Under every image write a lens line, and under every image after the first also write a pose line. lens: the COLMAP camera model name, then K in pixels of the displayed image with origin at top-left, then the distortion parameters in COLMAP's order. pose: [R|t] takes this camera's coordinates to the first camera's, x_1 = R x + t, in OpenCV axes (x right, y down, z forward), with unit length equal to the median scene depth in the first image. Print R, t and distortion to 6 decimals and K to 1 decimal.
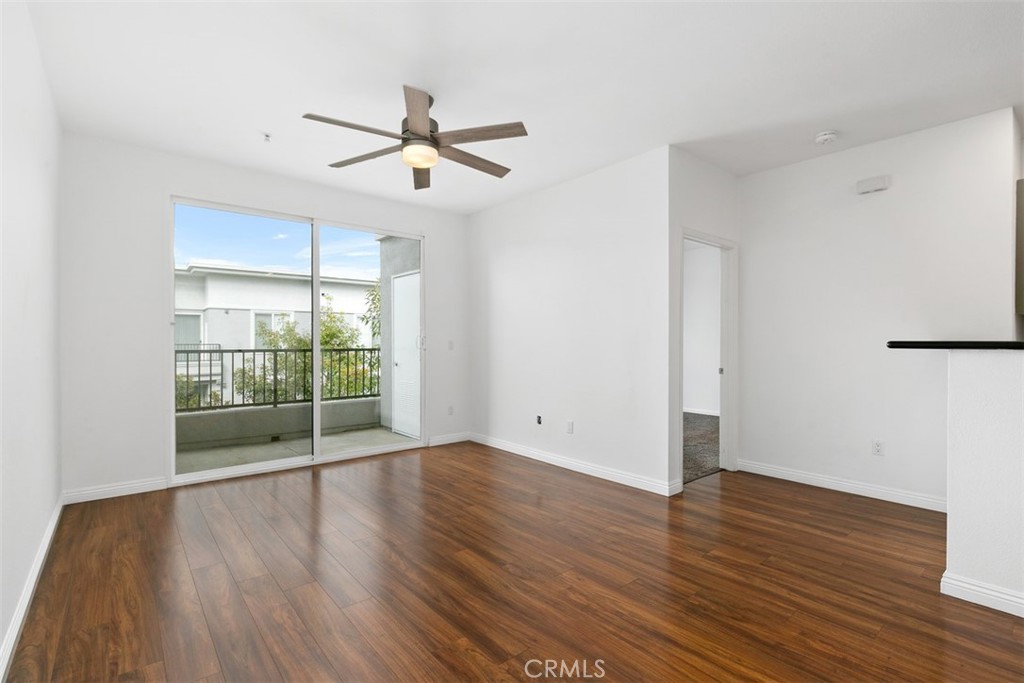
lens RADIAL K [[469.4, 0, 504.7], [0, 469.4, 345.6], [0, 0, 1]] dist [-0.001554, -0.000019]
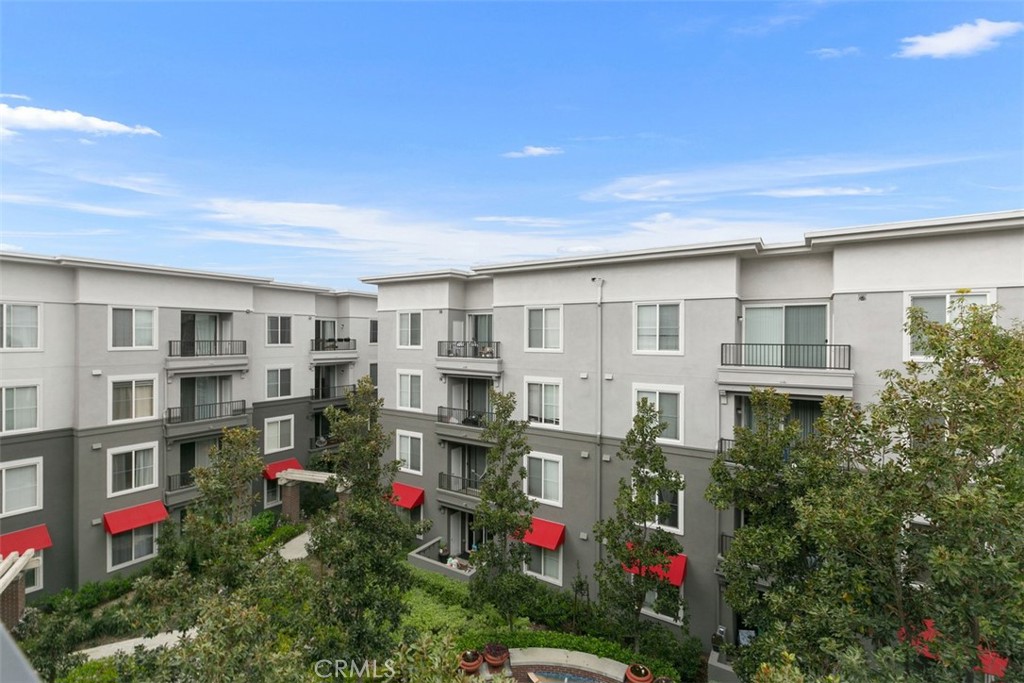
lens RADIAL K [[456.4, 0, 508.1], [0, 456.4, 339.9], [0, 0, 1]] dist [-0.001858, -0.000091]
pose [[0.301882, 0.006739, -0.953321, -0.773702], [-0.011157, 0.999932, 0.003536, -0.046840], [0.953280, 0.009569, 0.301937, 2.017521]]
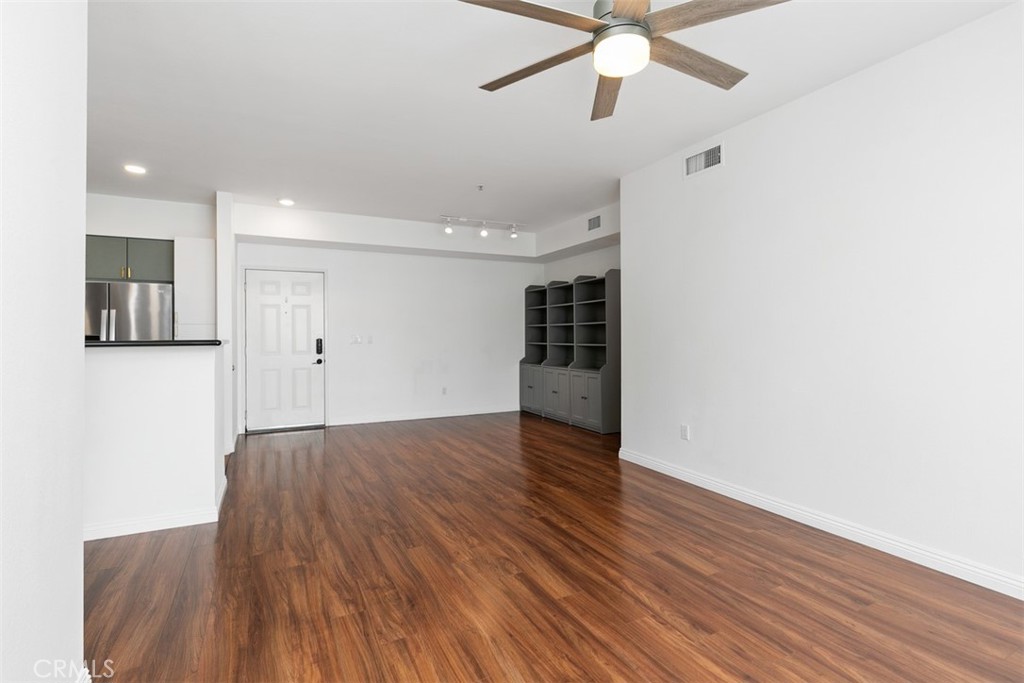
lens RADIAL K [[478.8, 0, 508.6], [0, 478.8, 331.0], [0, 0, 1]] dist [-0.000454, -0.000076]
pose [[-0.975803, 0.005720, 0.218577, -0.159394], [0.005954, 0.999982, 0.000410, -0.021922], [-0.218571, 0.001701, -0.975820, 1.584636]]
